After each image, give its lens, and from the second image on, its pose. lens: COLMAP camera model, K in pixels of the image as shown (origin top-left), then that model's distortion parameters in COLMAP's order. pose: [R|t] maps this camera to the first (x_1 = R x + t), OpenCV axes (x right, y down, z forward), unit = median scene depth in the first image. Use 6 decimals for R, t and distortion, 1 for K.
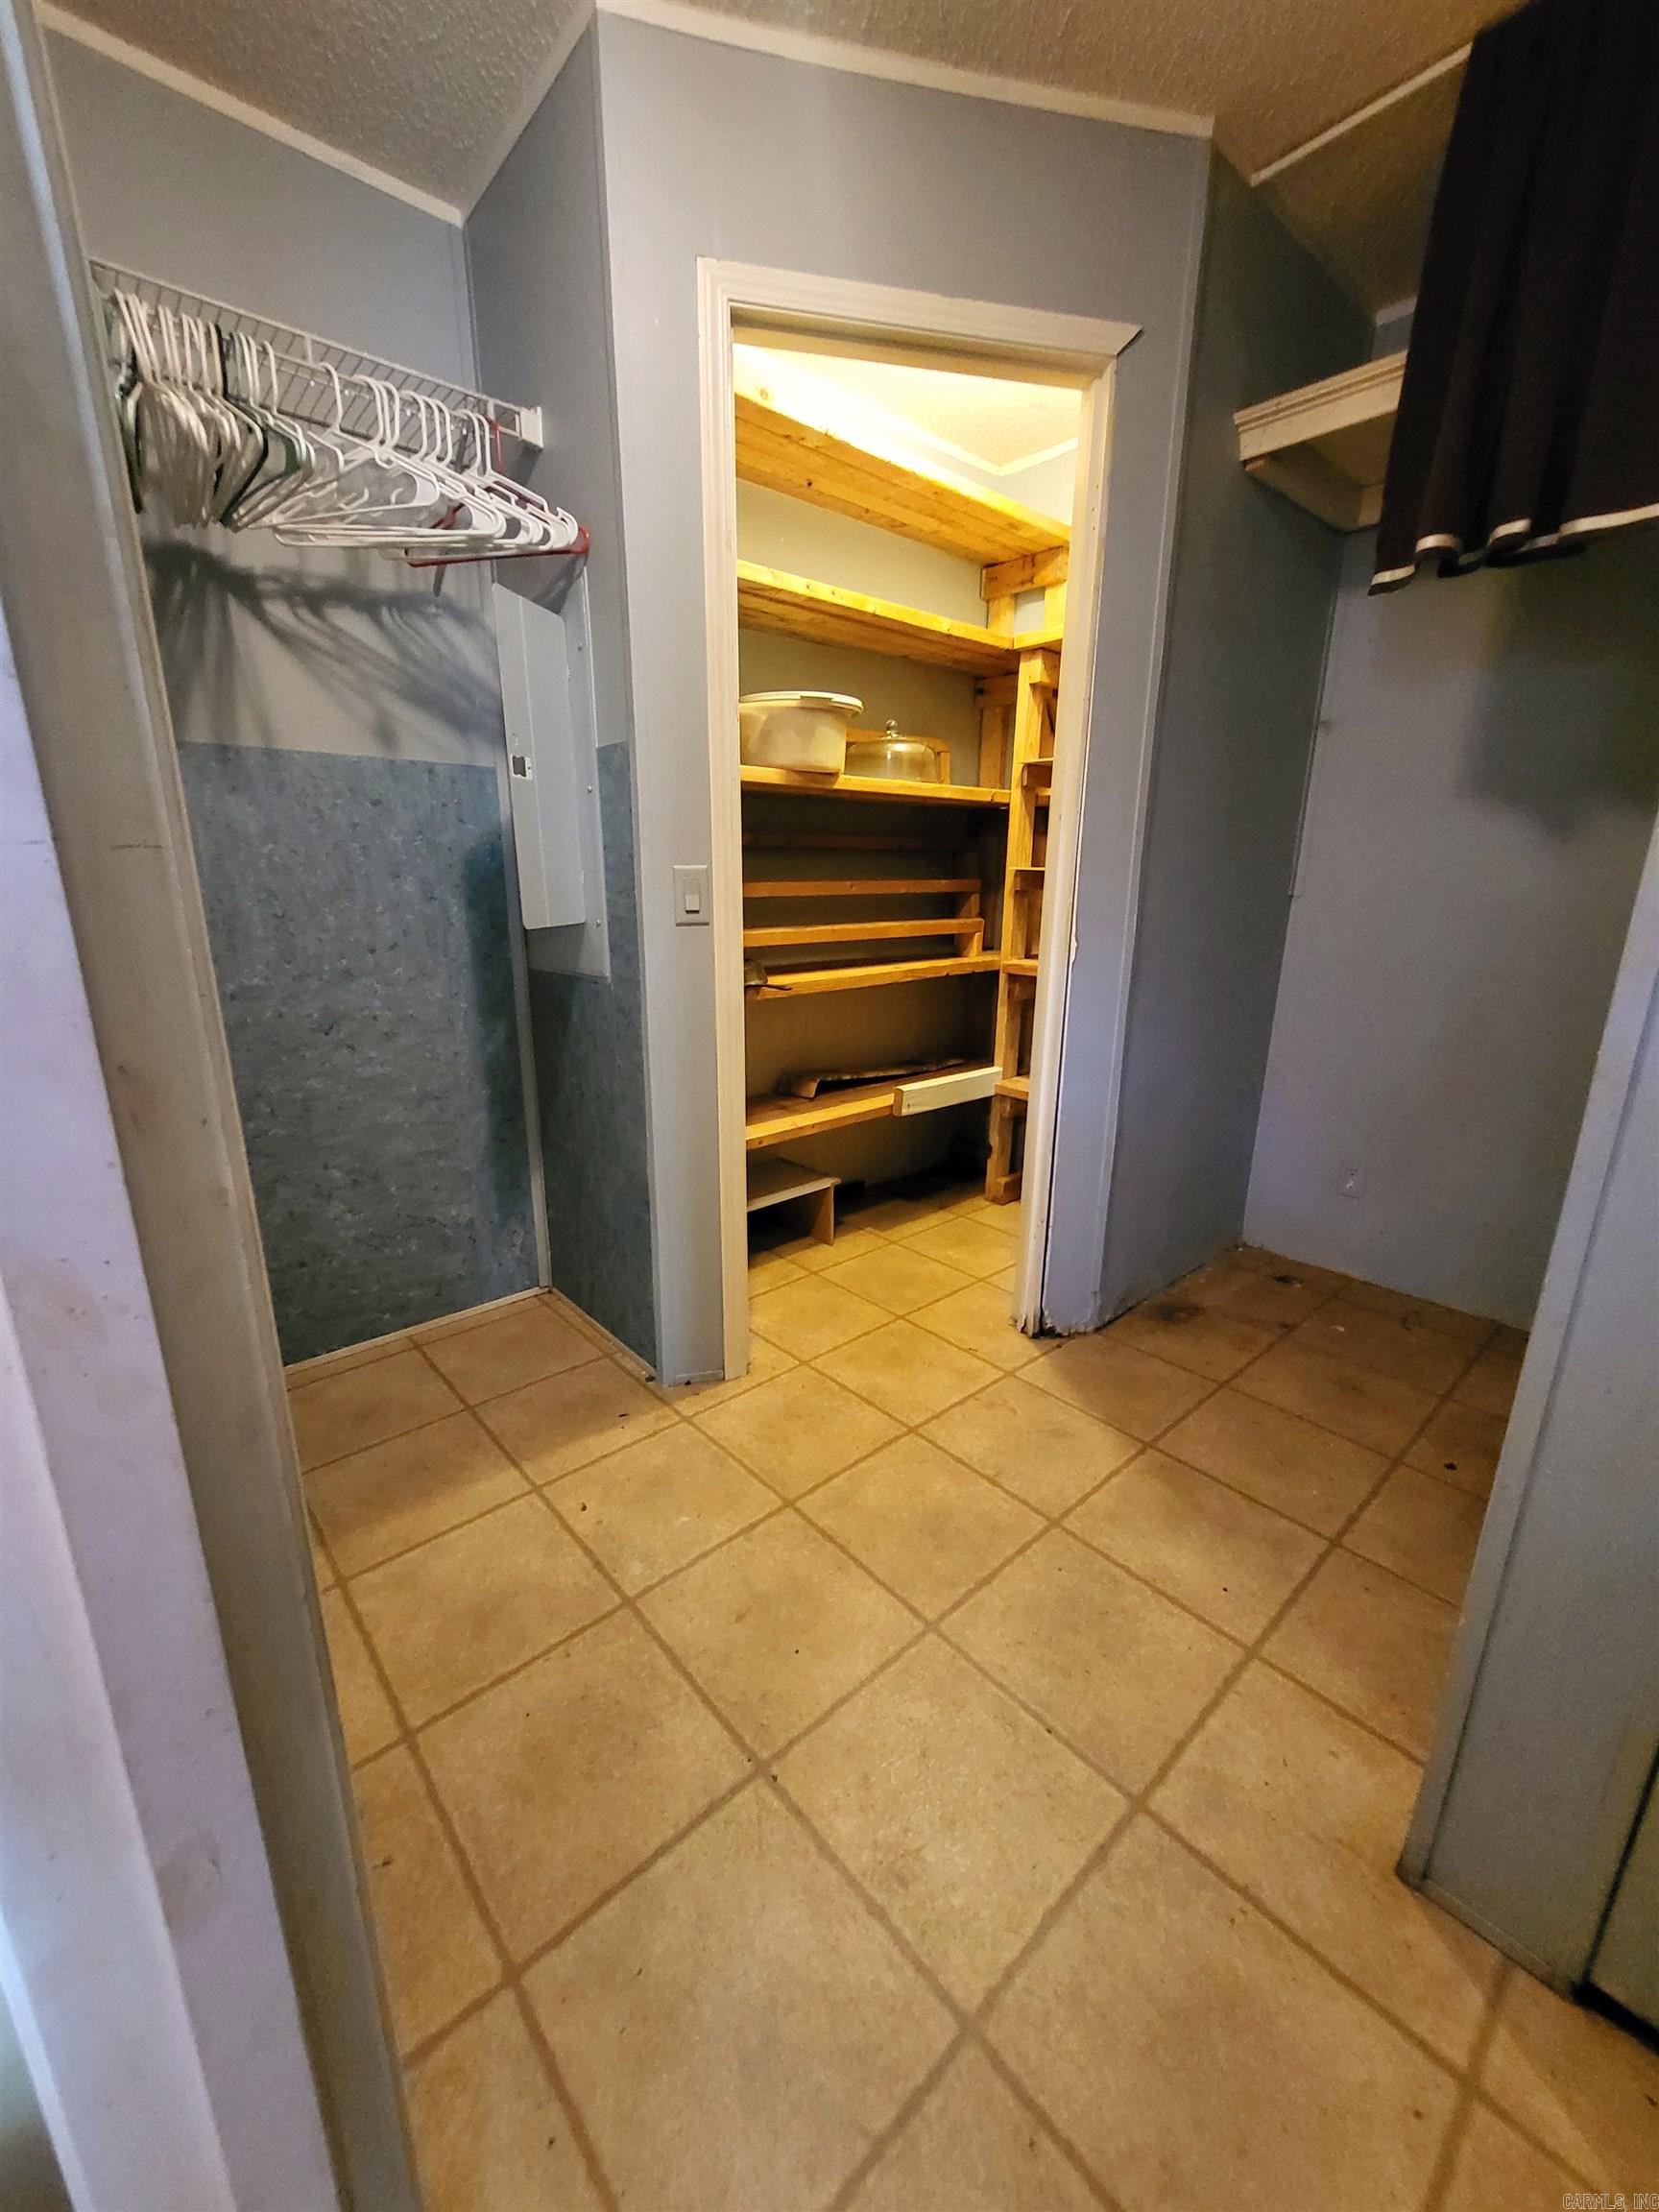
lens RADIAL K [[867.2, 0, 822.2], [0, 867.2, 1099.9], [0, 0, 1]] dist [-0.002737, -0.000784]
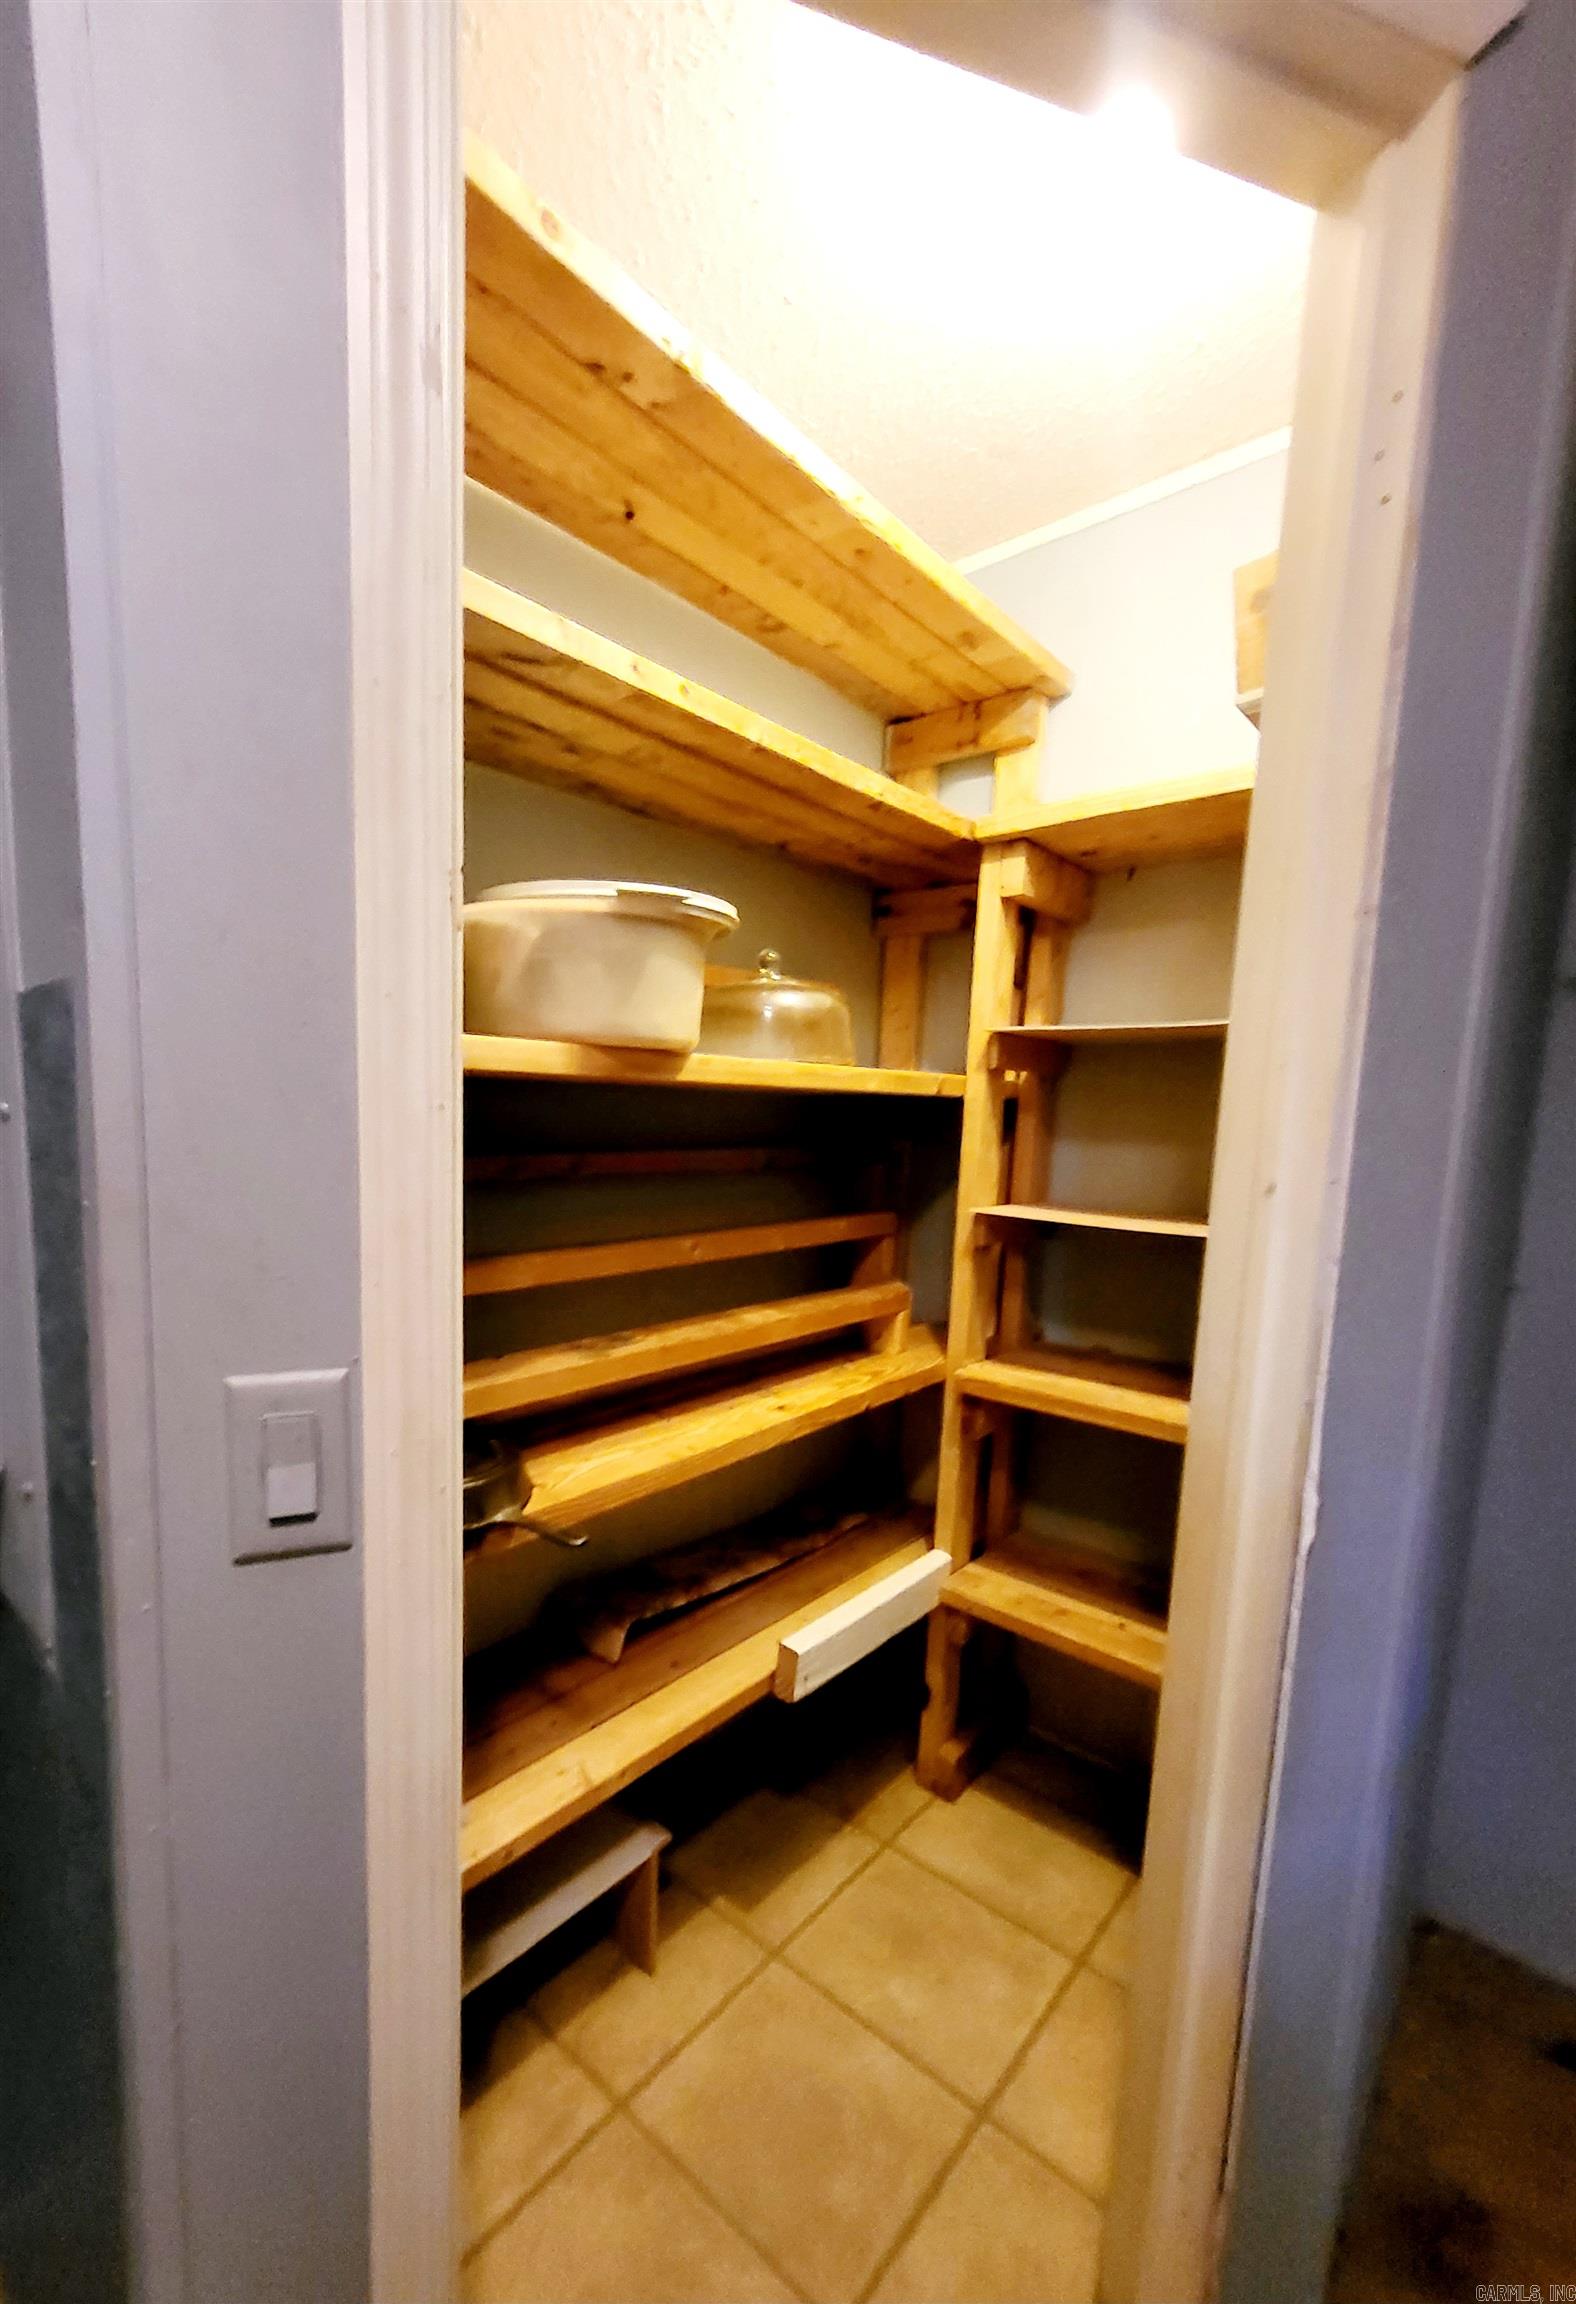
lens RADIAL K [[971.1, 0, 674.5], [0, 971.1, 1239.6], [0, 0, 1]] dist [0.001438, 0.001043]
pose [[0.995856, 0.010027, 0.090387, -0.030829], [0.001391, 0.992107, -0.125385, -0.177778], [-0.090931, 0.124991, 0.987982, 0.416784]]
